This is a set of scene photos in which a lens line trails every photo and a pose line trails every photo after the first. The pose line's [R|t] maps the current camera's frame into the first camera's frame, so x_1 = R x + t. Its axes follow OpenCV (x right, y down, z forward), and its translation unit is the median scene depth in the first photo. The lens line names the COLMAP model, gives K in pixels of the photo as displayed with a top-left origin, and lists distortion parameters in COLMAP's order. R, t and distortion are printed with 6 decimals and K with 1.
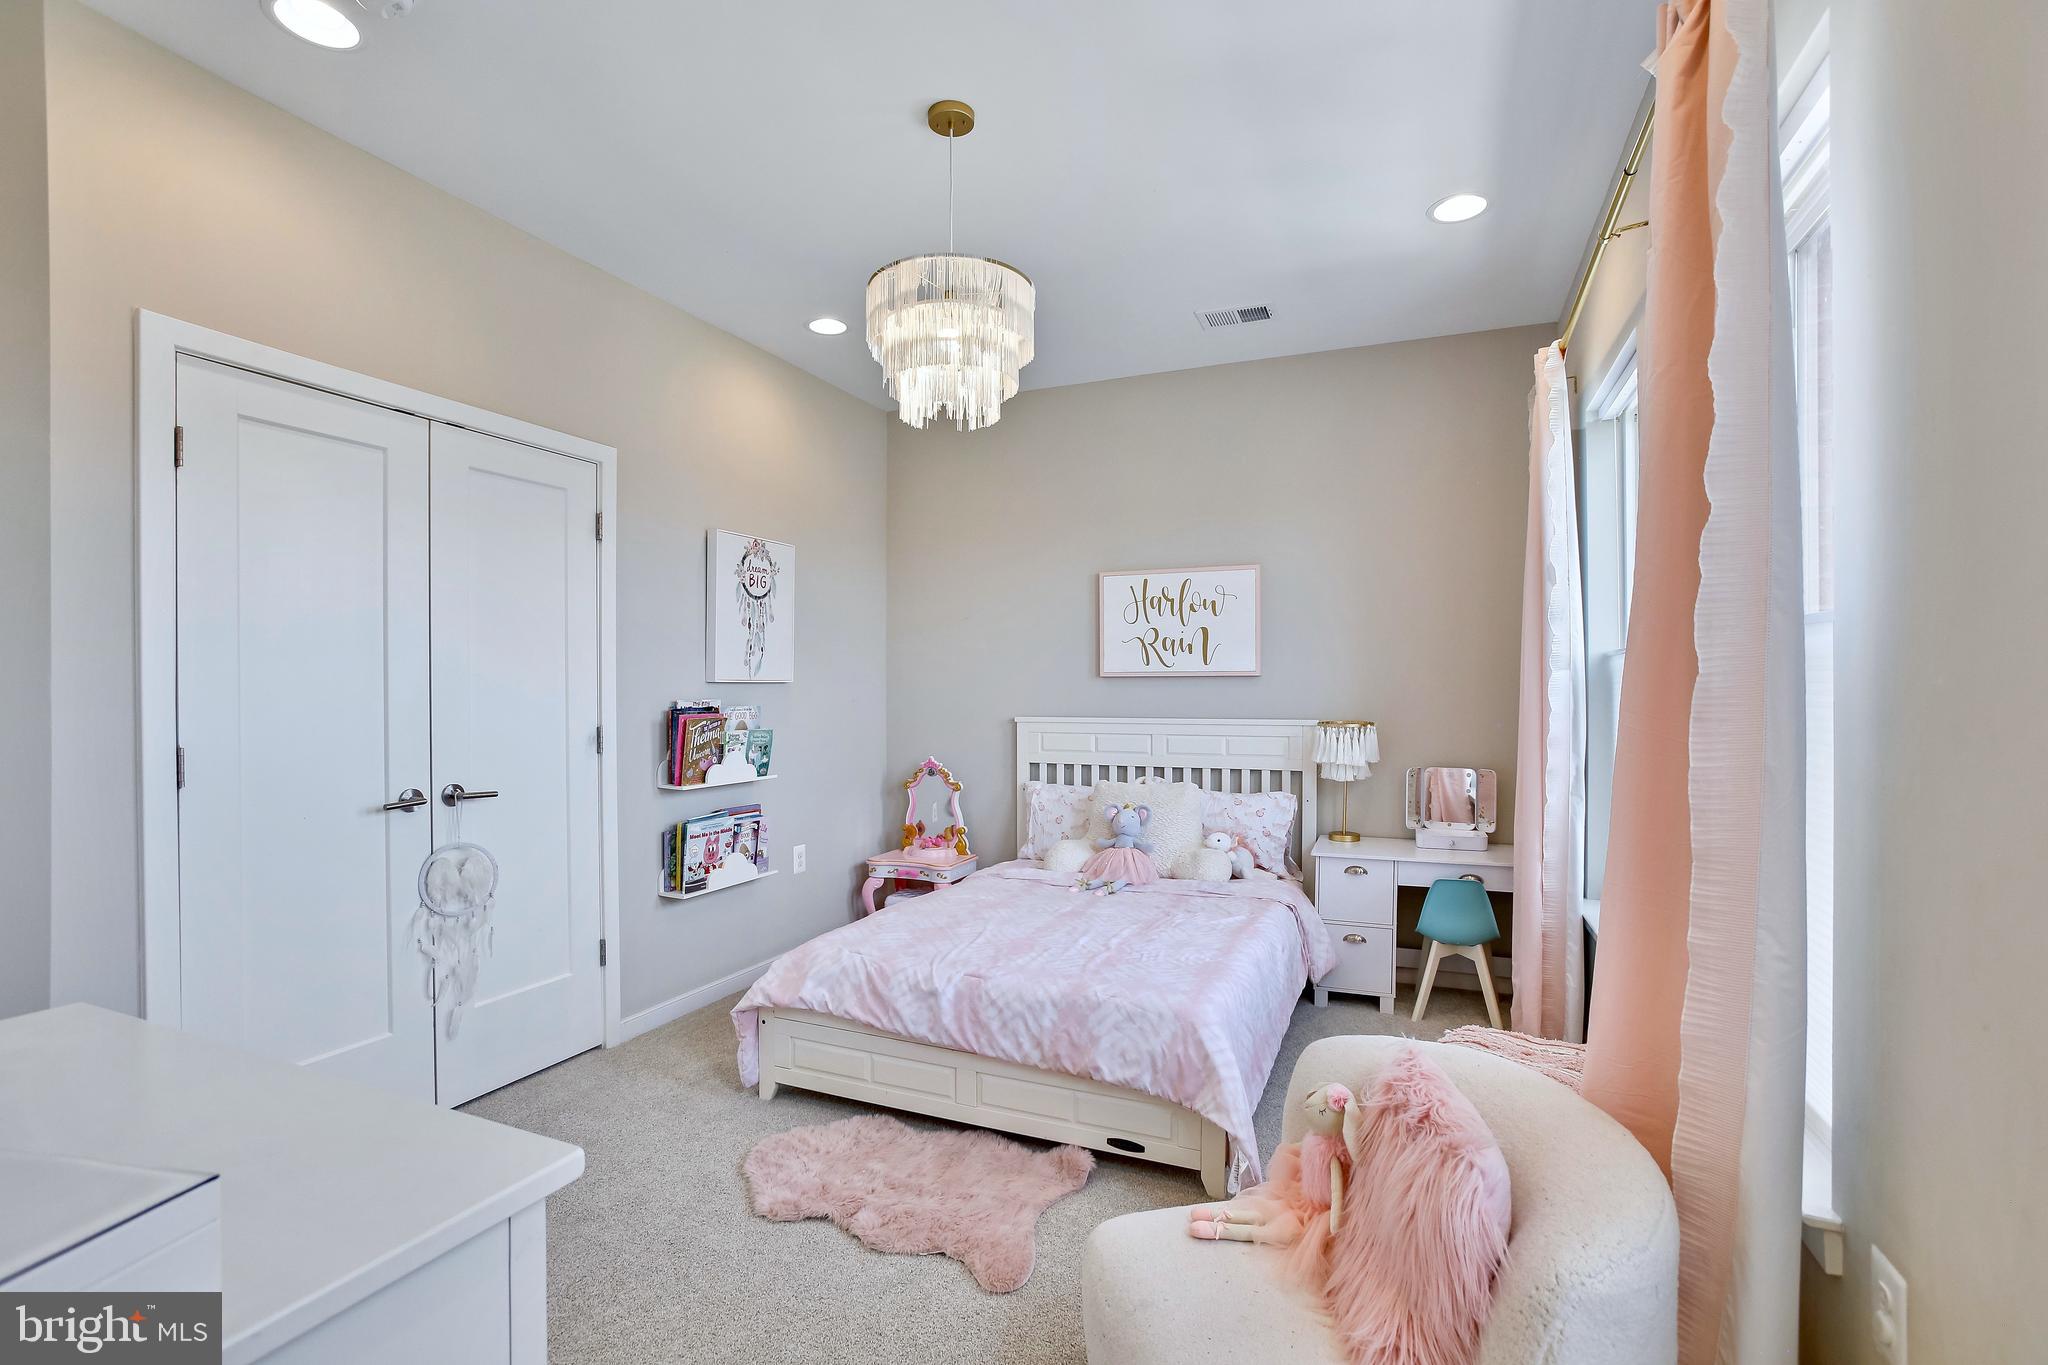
lens RADIAL K [[969.1, 0, 1024.0], [0, 969.1, 682.5], [0, 0, 1]] dist [-0.070039, 0.000099]
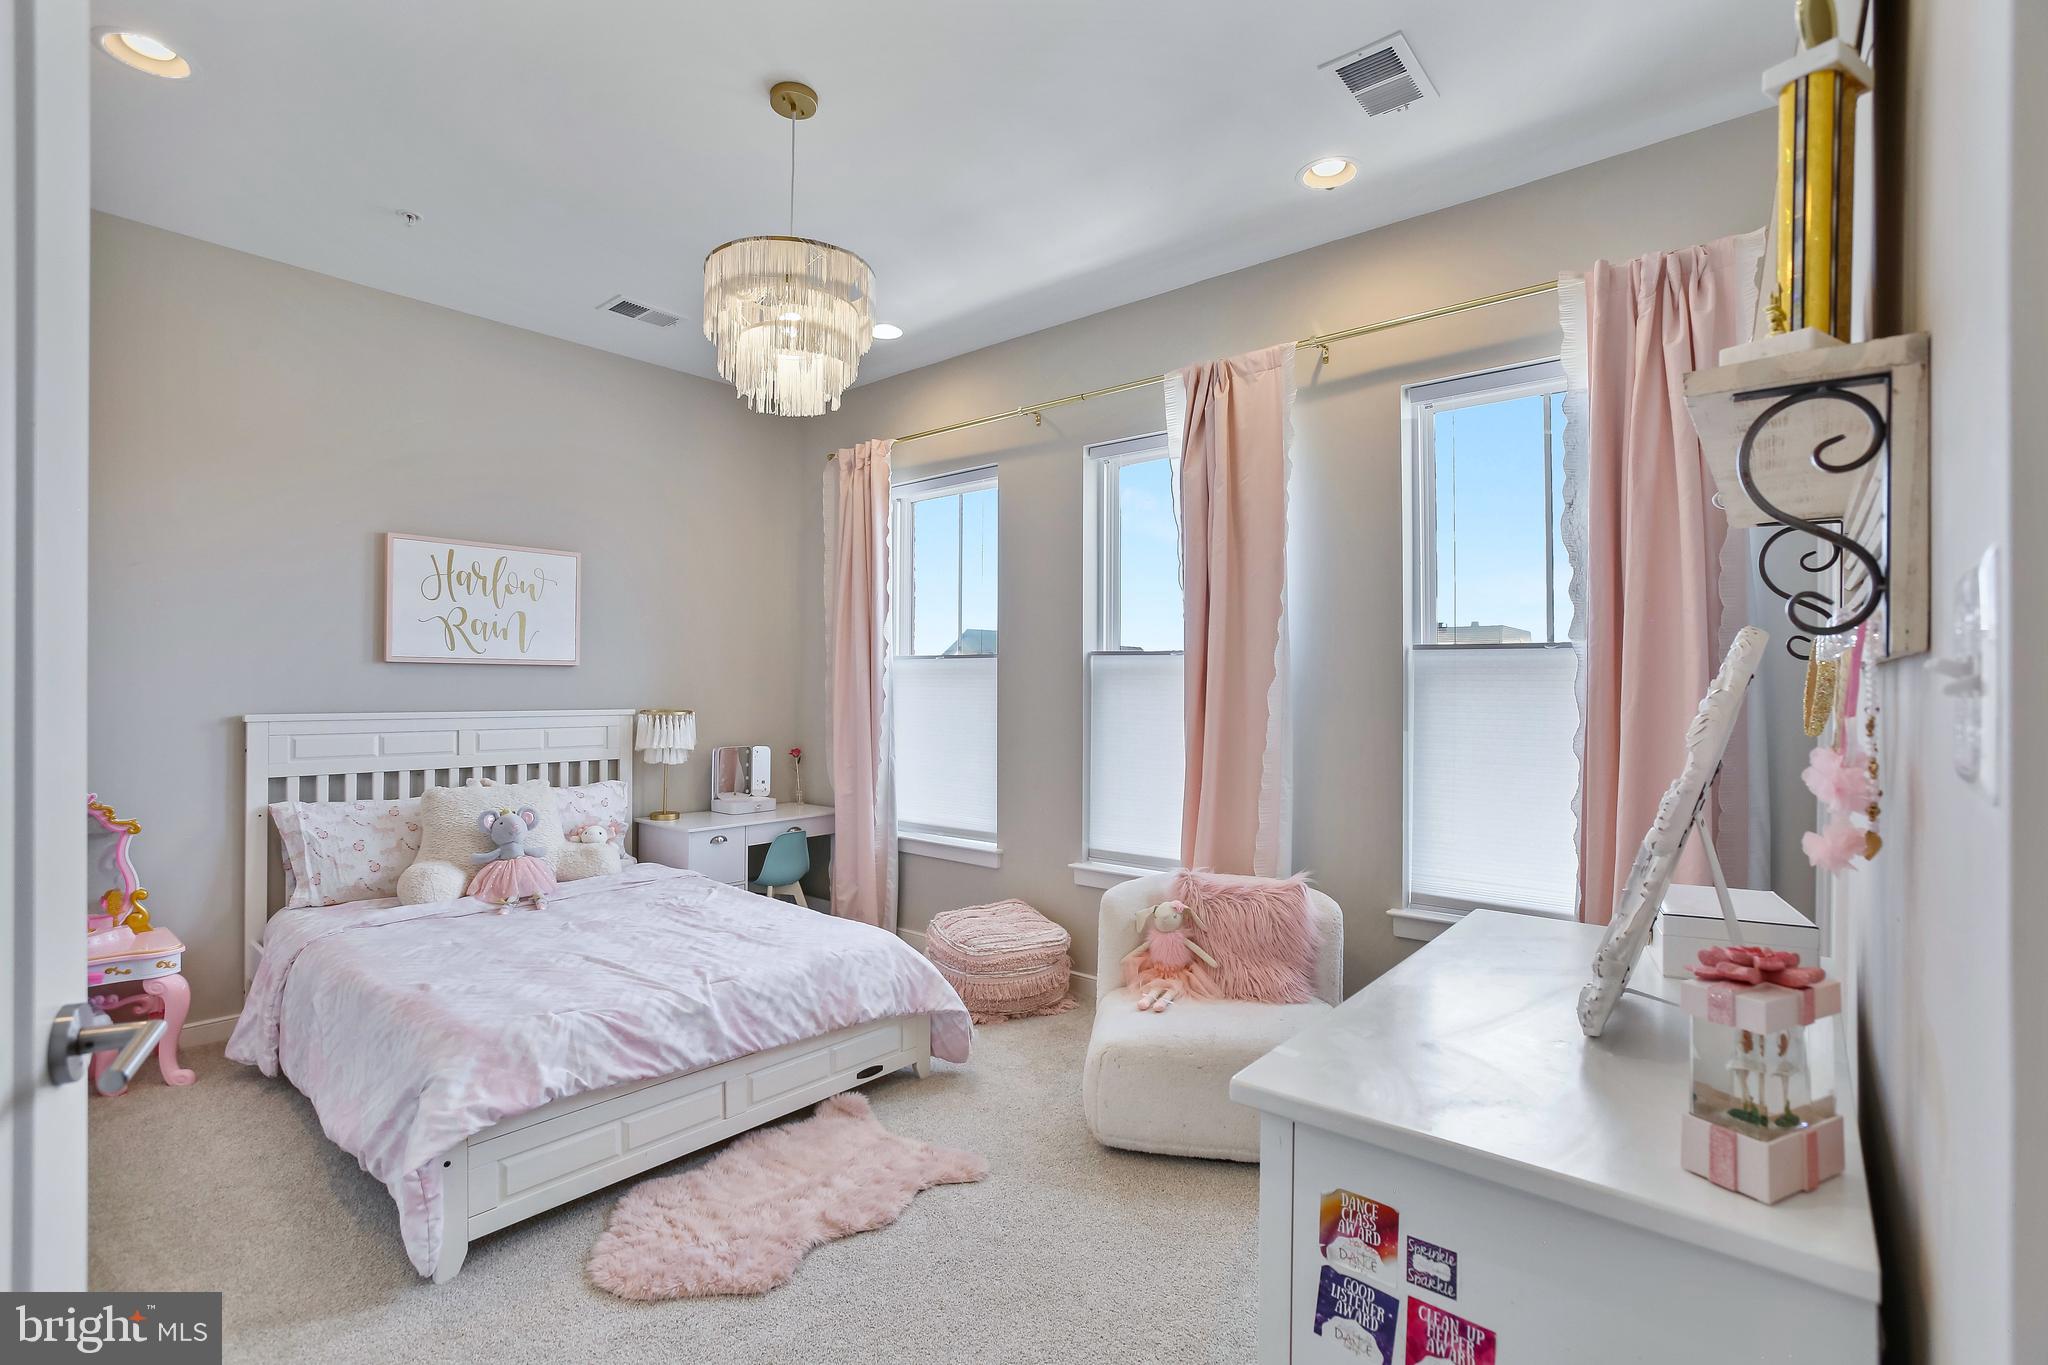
lens RADIAL K [[949.4, 0, 1024.0], [0, 949.4, 682.5], [0, 0, 1]] dist [-0.019907, 0.000291]
pose [[0.274818, 0.008938, 0.961455, -0.657133], [-0.016031, 0.999860, -0.004712, 0.008154], [-0.961363, -0.014118, 0.274923, 0.349191]]
